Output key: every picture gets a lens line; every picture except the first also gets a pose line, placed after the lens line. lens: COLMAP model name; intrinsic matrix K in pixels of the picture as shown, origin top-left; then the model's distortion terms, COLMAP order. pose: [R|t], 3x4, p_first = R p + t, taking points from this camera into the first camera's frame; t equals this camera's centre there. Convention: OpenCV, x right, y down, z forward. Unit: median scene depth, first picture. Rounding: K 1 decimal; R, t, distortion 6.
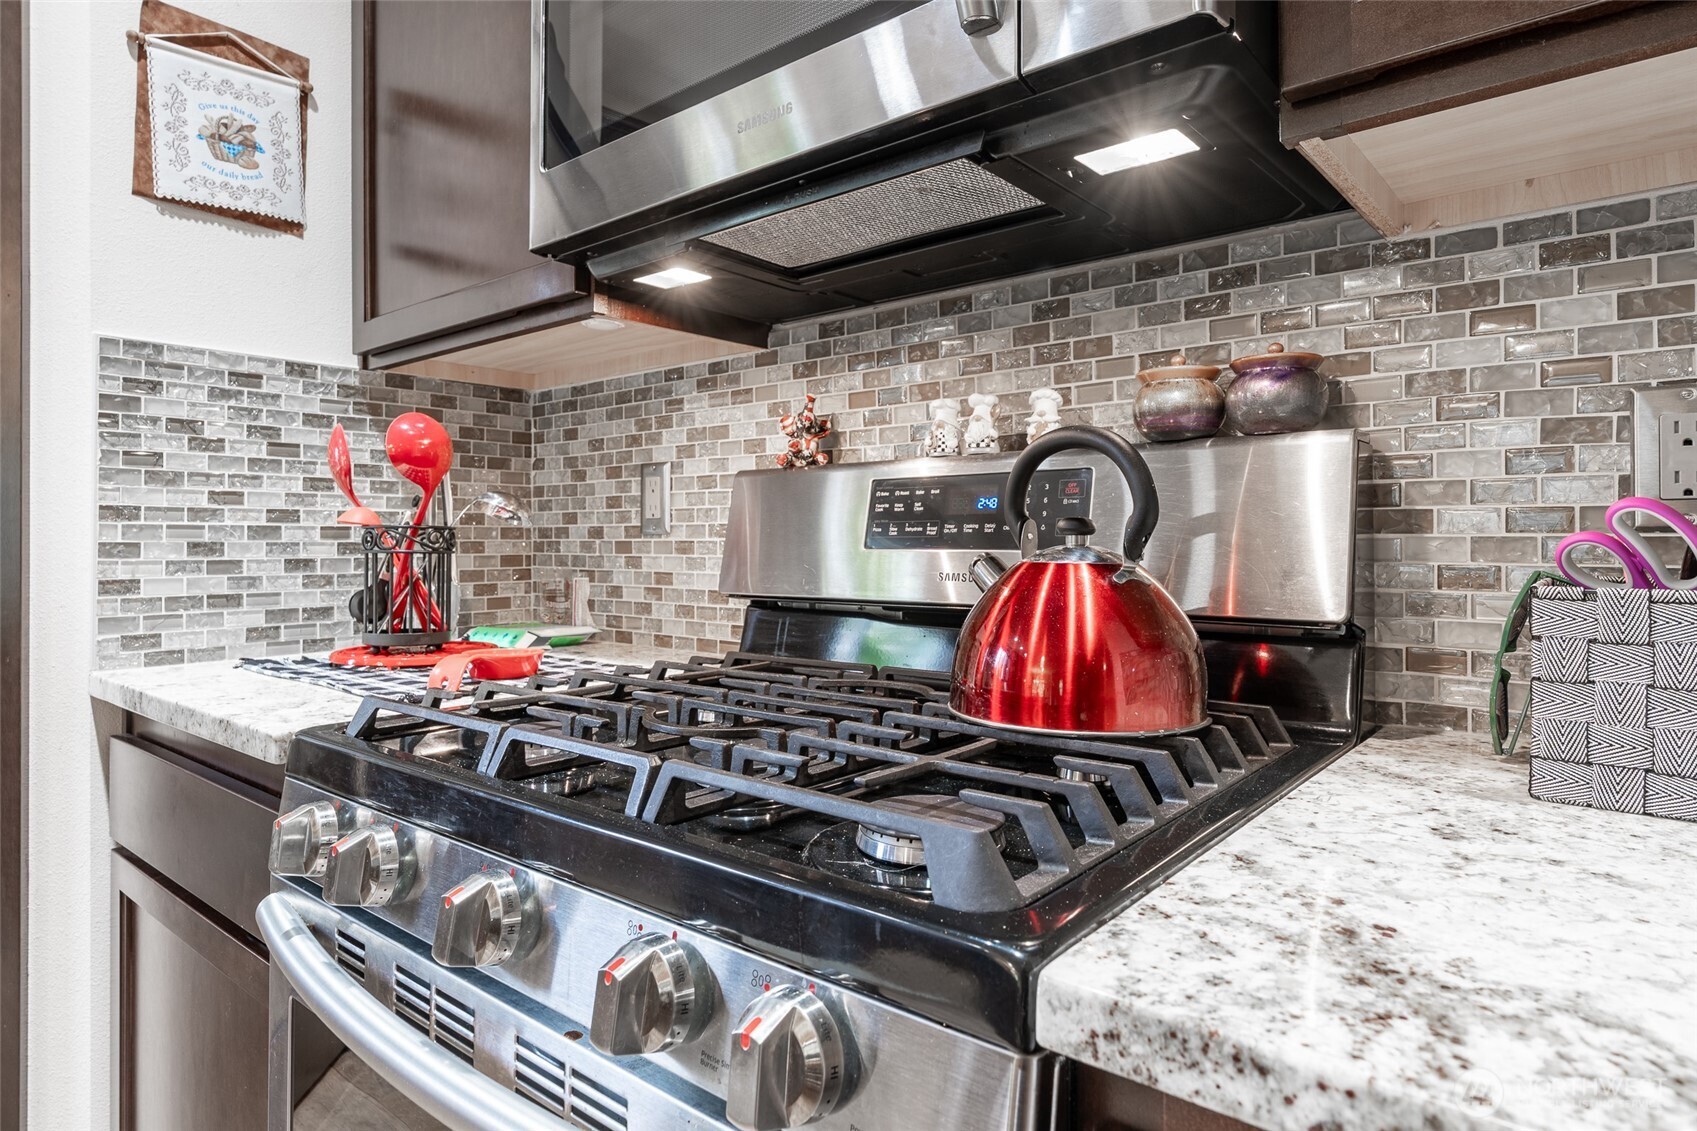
lens RADIAL K [[951.8, 0, 843.3], [0, 951.8, 535.1], [0, 0, 1]] dist [-0.005298, -0.001133]
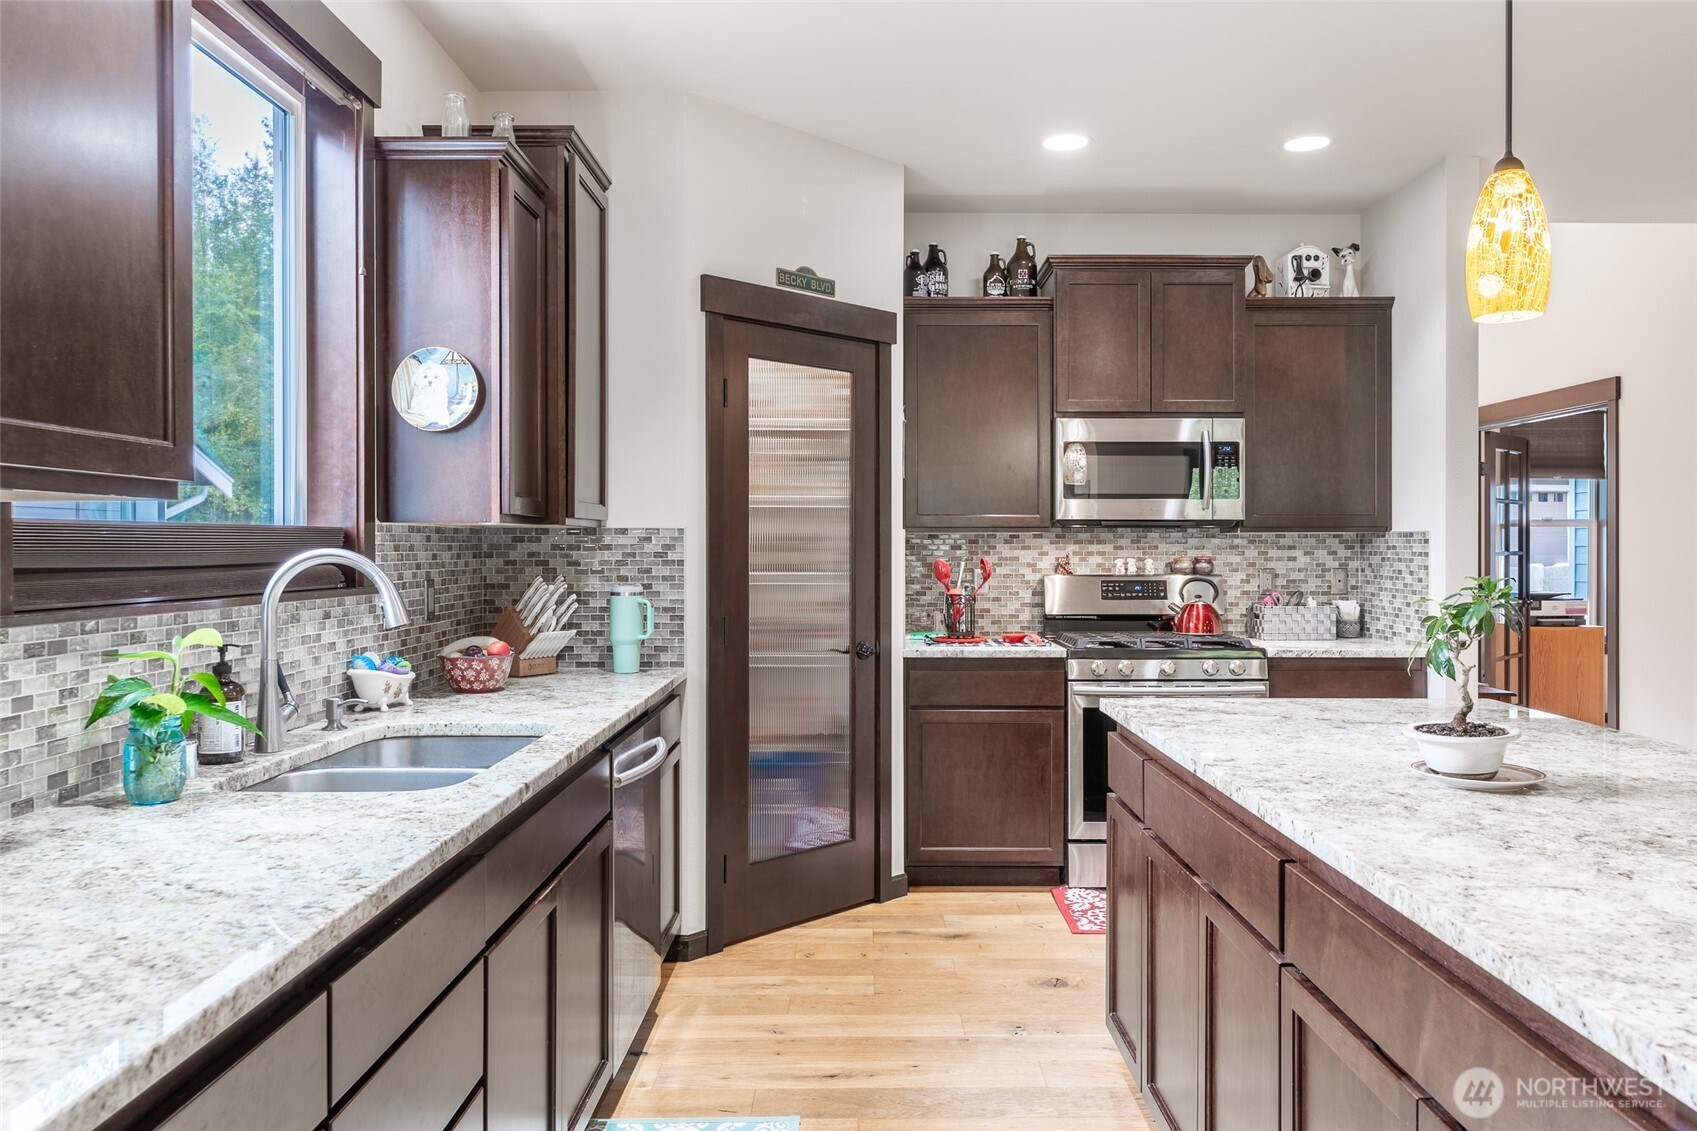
lens RADIAL K [[1193.8, 0, 849.8], [0, 1193.8, 551.6], [0, 0, 1]] dist [0.005827, 0.000486]
pose [[0.768661, 0.003244, 0.639648, -3.003403], [-0.006004, 0.999980, 0.002143, -0.143973], [-0.639628, -0.005487, 0.768665, -1.544865]]
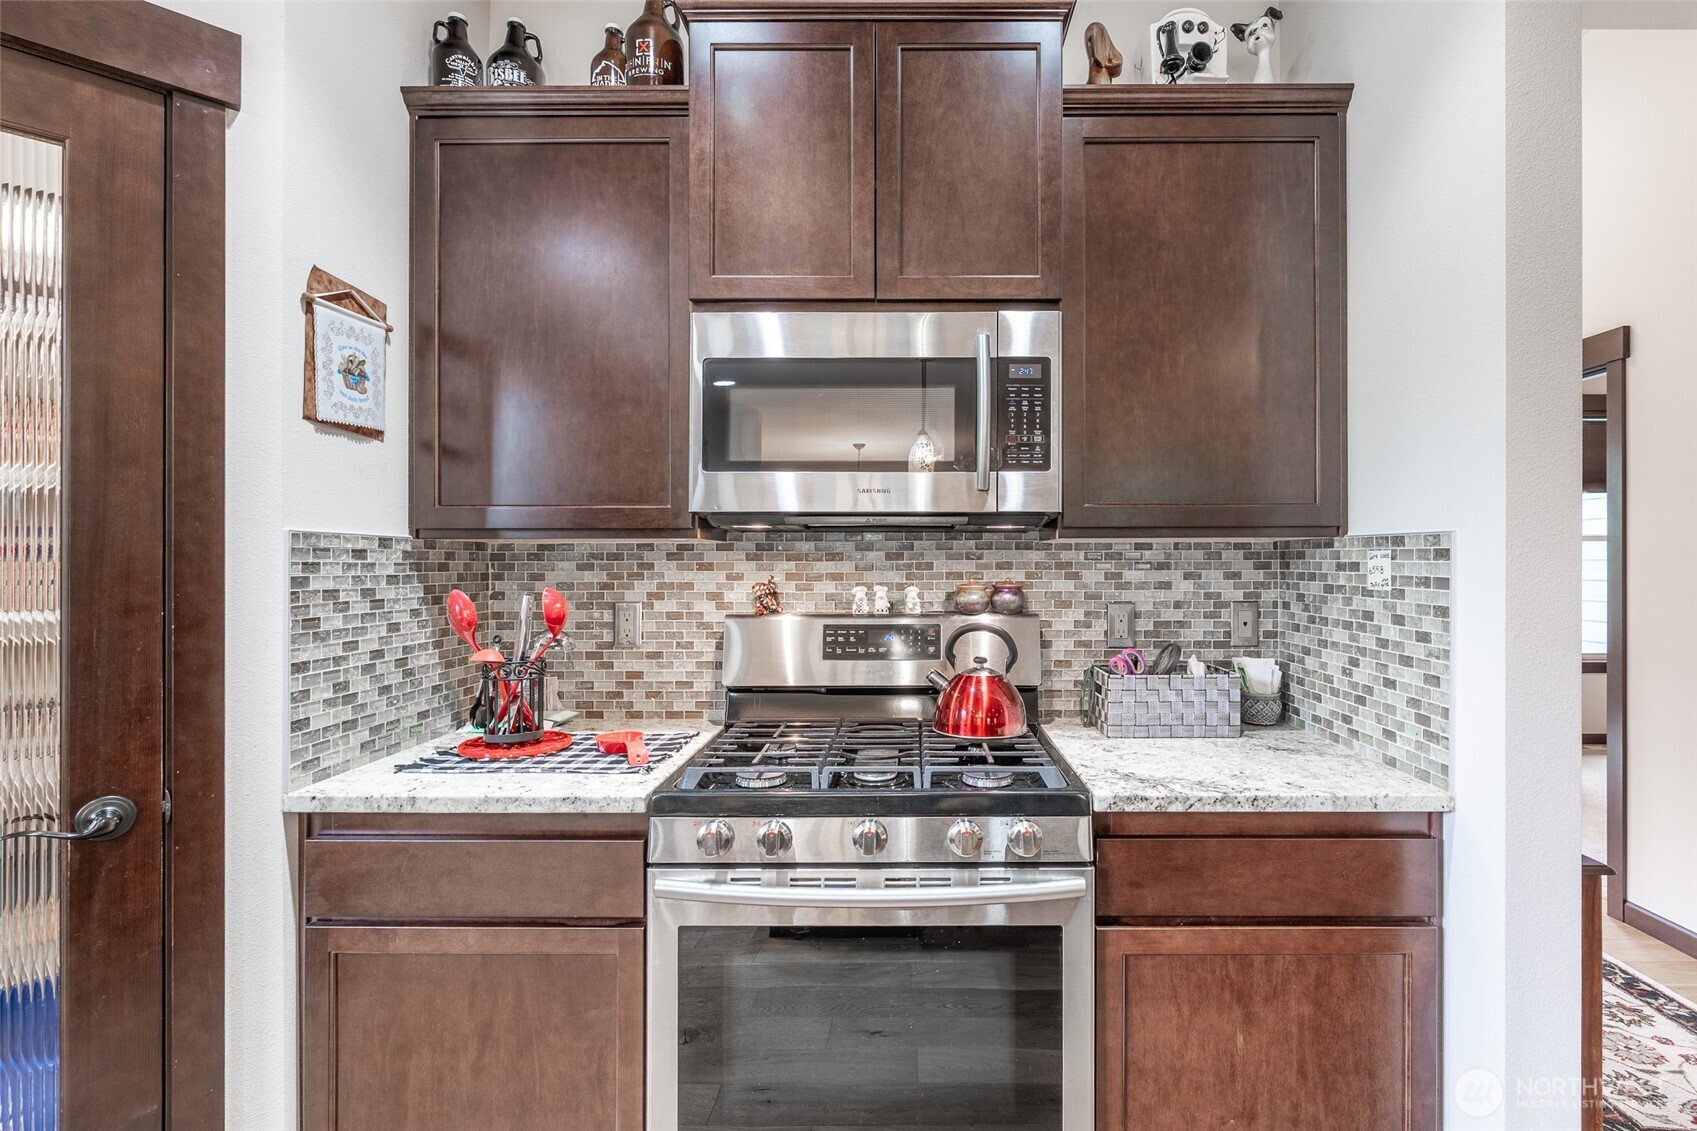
lens RADIAL K [[794.5, 0, 899.1], [0, 794.5, 566.3], [0, 0, 1]] dist [-0.003221, -0.000172]
pose [[0.771925, 0.001821, 0.635711, -0.774358], [-0.005147, 0.999981, 0.003386, -0.159541], [-0.635692, -0.005886, 0.771920, -0.331372]]
